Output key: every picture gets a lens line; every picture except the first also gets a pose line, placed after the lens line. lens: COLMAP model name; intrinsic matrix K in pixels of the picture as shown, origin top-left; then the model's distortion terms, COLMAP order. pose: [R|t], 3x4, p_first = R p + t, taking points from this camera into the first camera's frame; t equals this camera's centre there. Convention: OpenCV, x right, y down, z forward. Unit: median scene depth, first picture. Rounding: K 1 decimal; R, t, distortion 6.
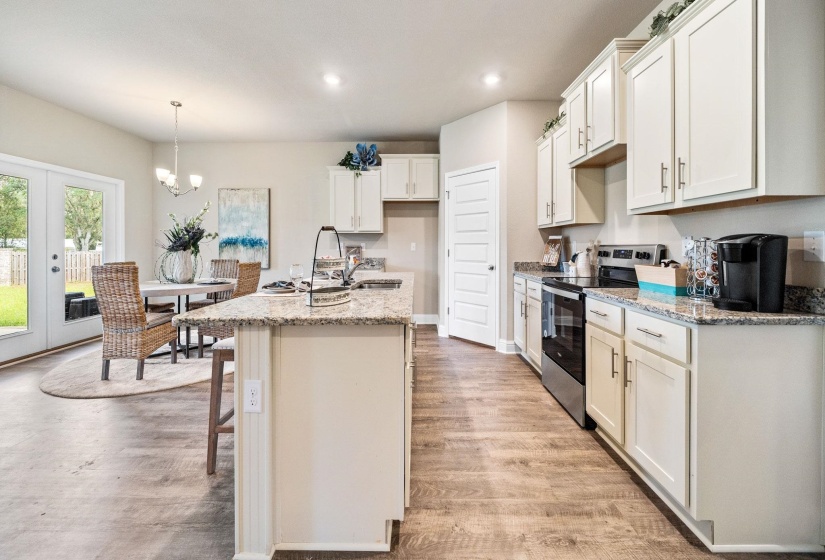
lens RADIAL K [[299.5, 0, 417.6], [0, 299.5, 247.5], [0, 0, 1]] dist [-0.001781, -0.000175]
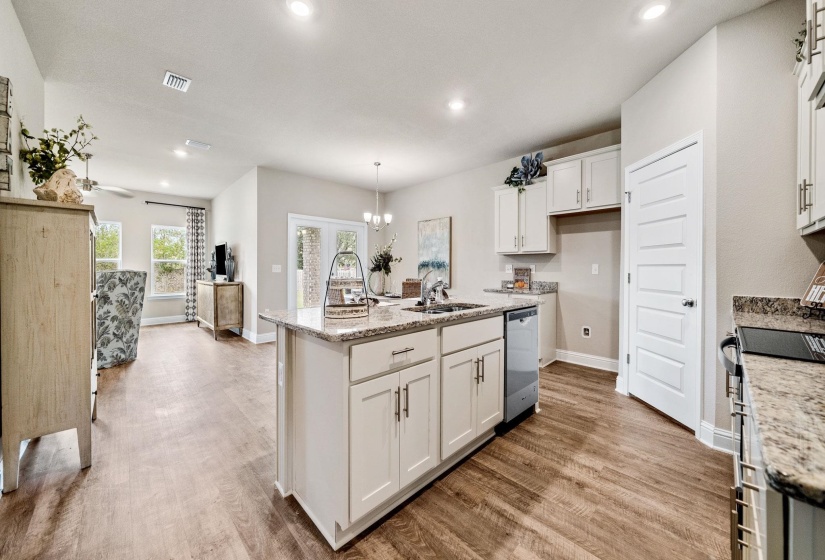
lens RADIAL K [[303.3, 0, 414.2], [0, 303.3, 267.5], [0, 0, 1]] dist [-0.000712, -0.000082]
pose [[0.703793, 0.000390, -0.710405, 0.290221], [-0.005112, 0.999977, -0.004516, -0.001270], [0.710387, 0.006810, 0.703778, 0.139891]]
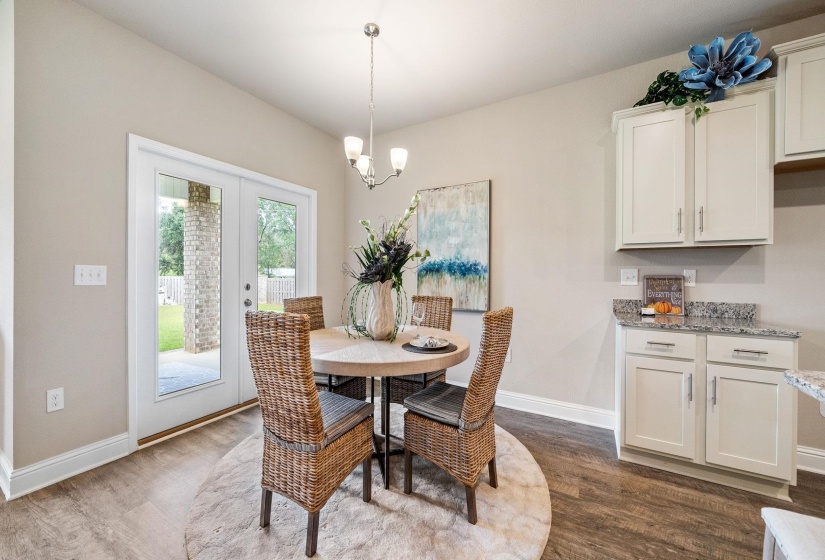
lens RADIAL K [[318.3, 0, 412.5], [0, 318.3, 280.0], [0, 0, 1]] dist [-0.002540, -0.000250]
pose [[0.863119, 0.013811, -0.504811, -0.407244], [-0.009143, 0.999889, 0.011722, -0.000697], [0.504917, -0.005502, 0.863150, 0.486706]]
